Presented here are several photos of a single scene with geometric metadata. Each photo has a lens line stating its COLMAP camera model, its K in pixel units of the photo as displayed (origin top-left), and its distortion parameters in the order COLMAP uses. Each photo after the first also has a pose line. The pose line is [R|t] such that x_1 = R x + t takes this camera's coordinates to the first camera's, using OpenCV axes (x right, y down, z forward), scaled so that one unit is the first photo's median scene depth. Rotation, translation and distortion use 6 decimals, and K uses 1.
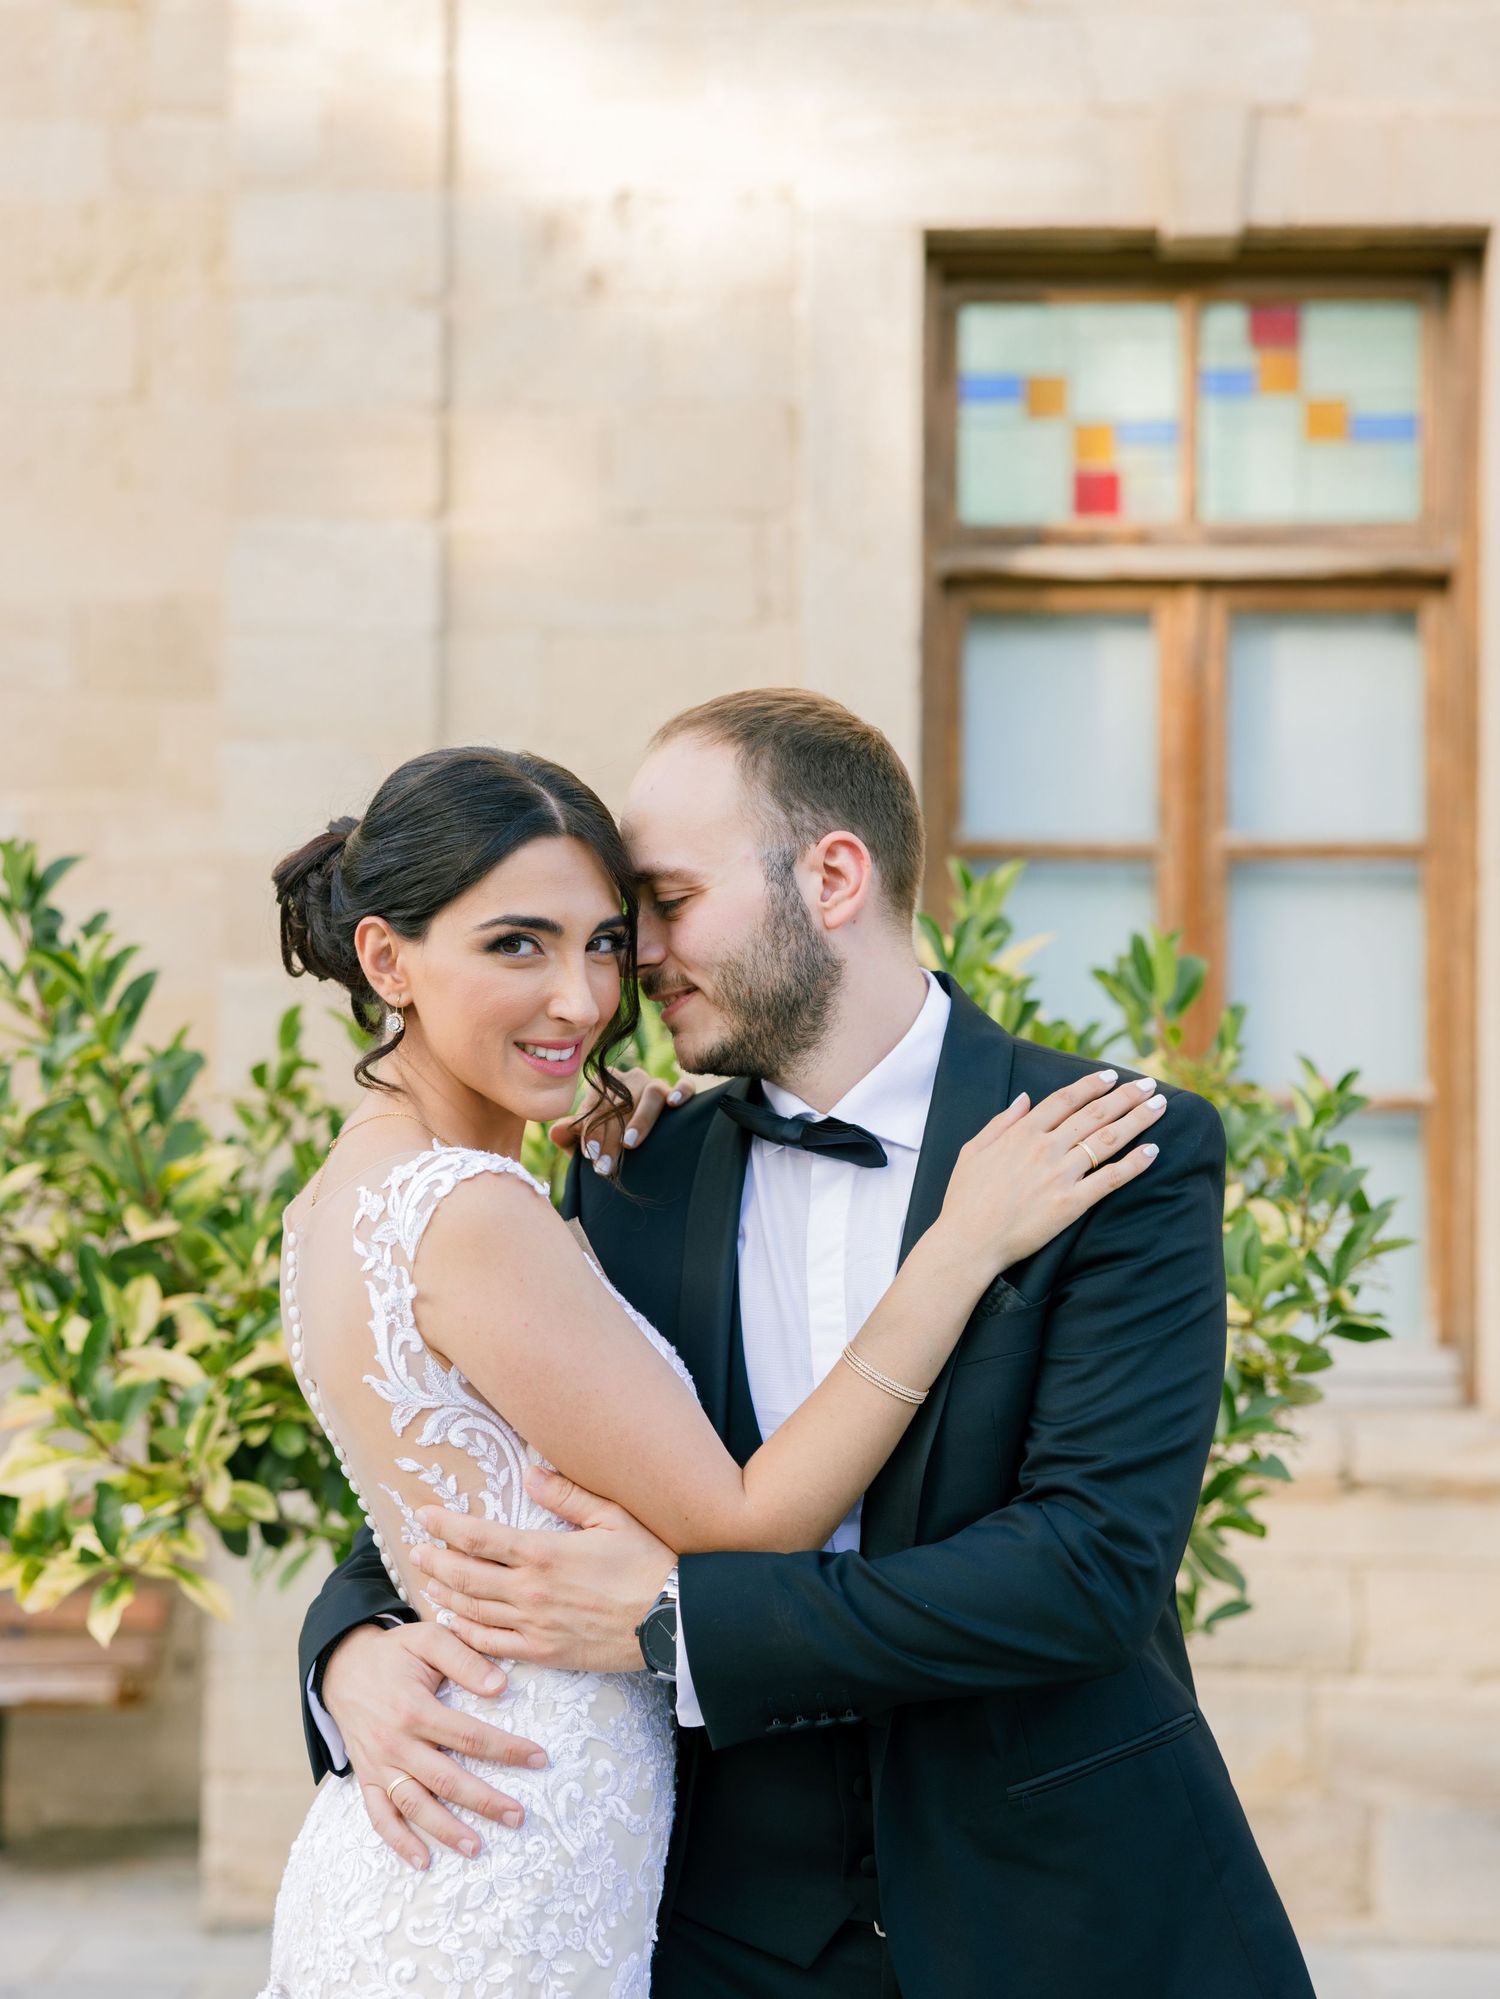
lens RADIAL K [[3538.4, 0, 750.0], [0, 3538.4, 999.5], [0, 0, 1]] dist [0.028986, -0.030815]
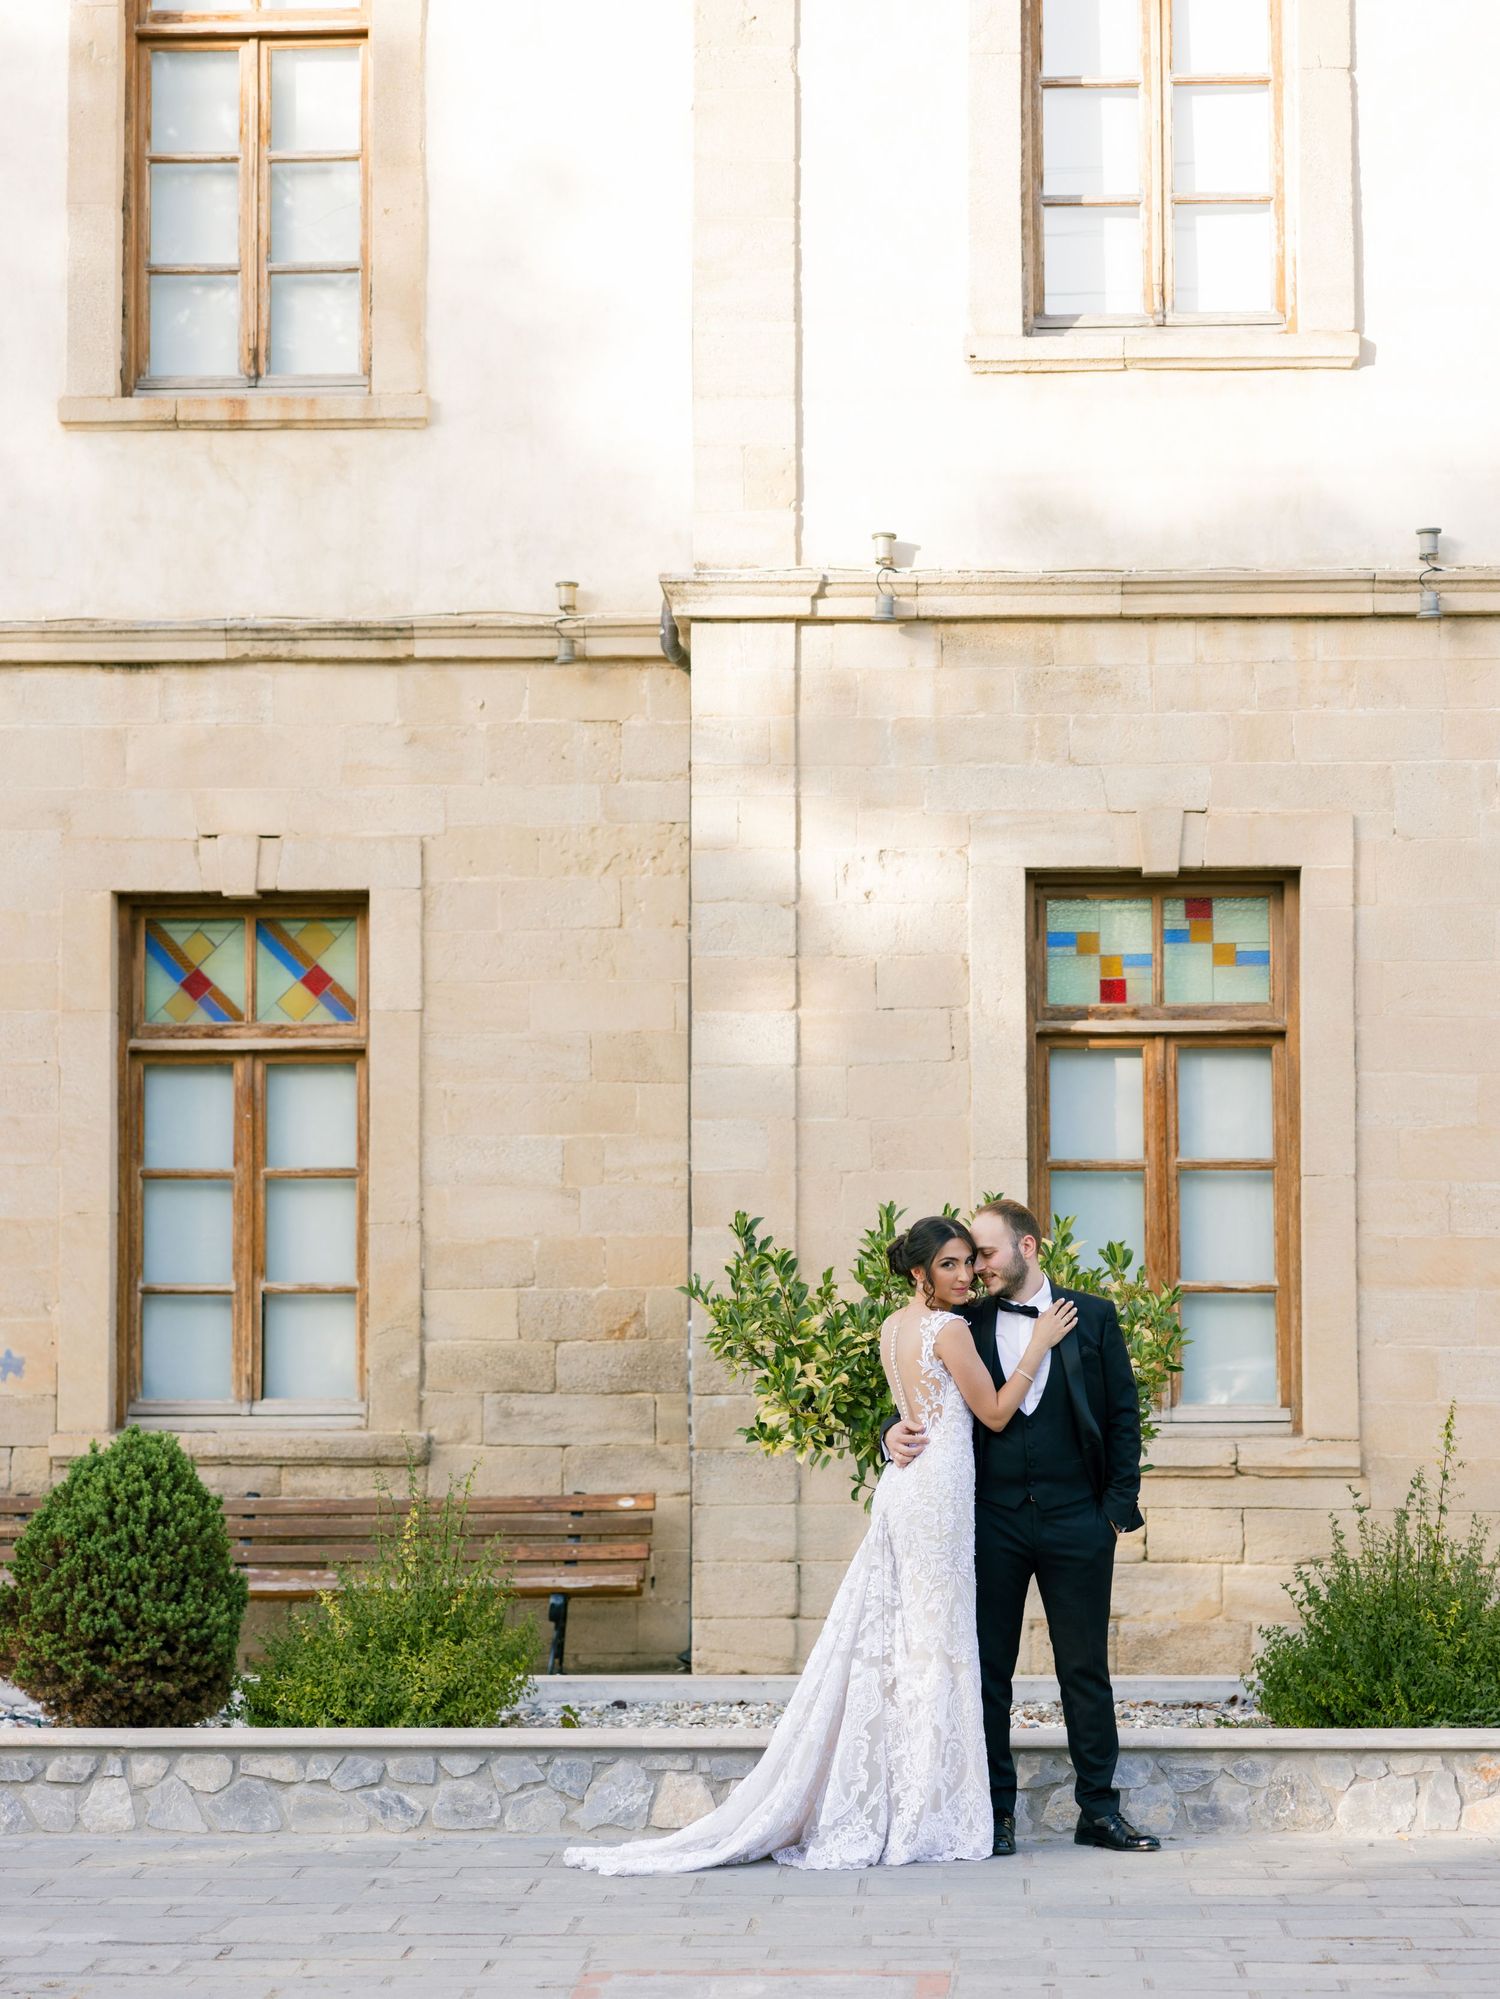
lens RADIAL K [[4301.0, 0, 750.0], [0, 4301.0, 999.5], [0, 0, 1]] dist [0.026103, 0.090026]
pose [[0.999952, -0.009015, -0.003885, -0.219101], [0.008894, 0.999504, -0.030195, -0.138016], [0.004155, 0.030159, 0.999536, -3.182012]]
